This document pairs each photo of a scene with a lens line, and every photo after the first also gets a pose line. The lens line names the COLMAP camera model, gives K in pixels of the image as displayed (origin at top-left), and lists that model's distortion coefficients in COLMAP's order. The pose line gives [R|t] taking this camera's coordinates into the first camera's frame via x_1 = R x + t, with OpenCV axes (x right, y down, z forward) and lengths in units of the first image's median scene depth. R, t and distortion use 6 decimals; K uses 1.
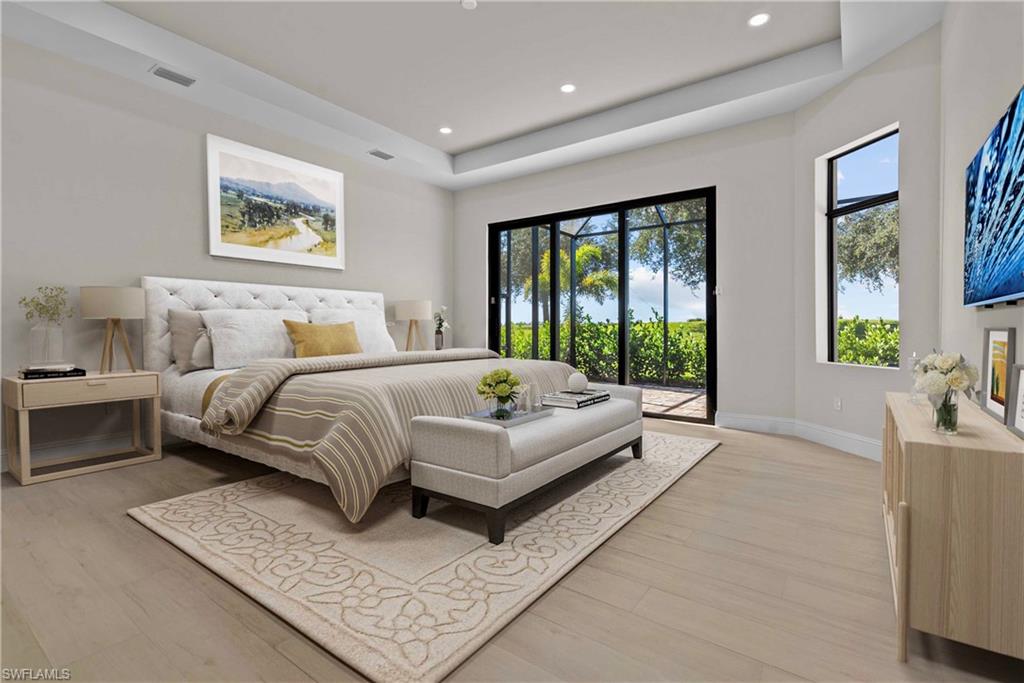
lens RADIAL K [[472.8, 0, 548.2], [0, 472.8, 331.9], [0, 0, 1]] dist [0.002590, 0.000108]
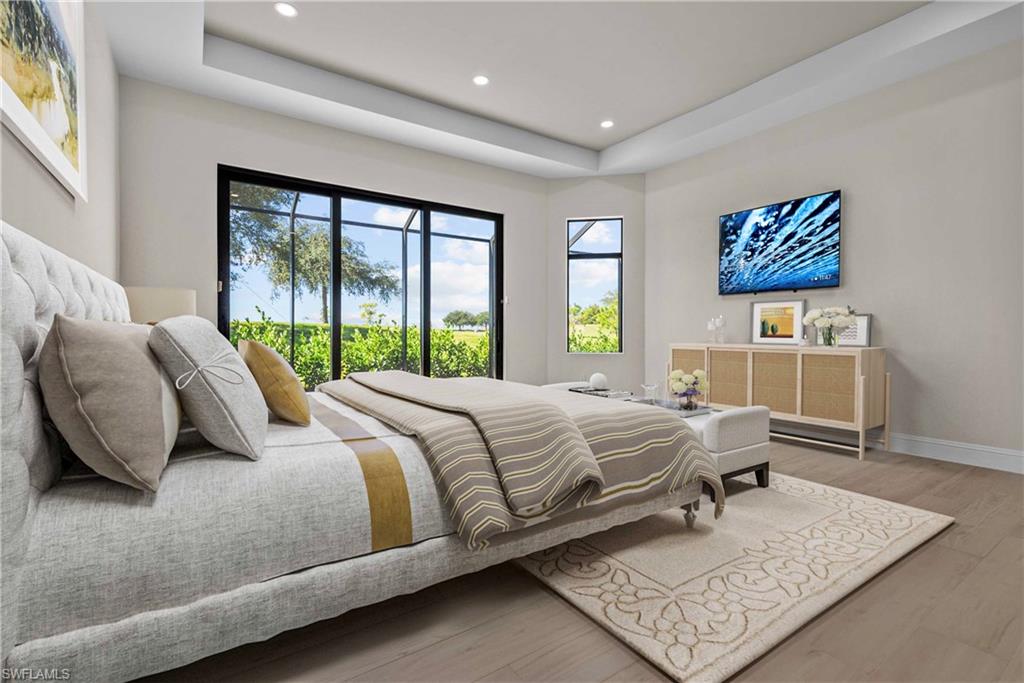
lens RADIAL K [[472.8, 0, 514.8], [0, 472.8, 343.9], [0, 0, 1]] dist [0.002590, 0.000108]
pose [[0.369583, -0.017387, 0.929035, -1.537264], [0.003614, 0.999844, 0.017274, -0.000278], [-0.929191, -0.003027, 0.369588, 1.080023]]
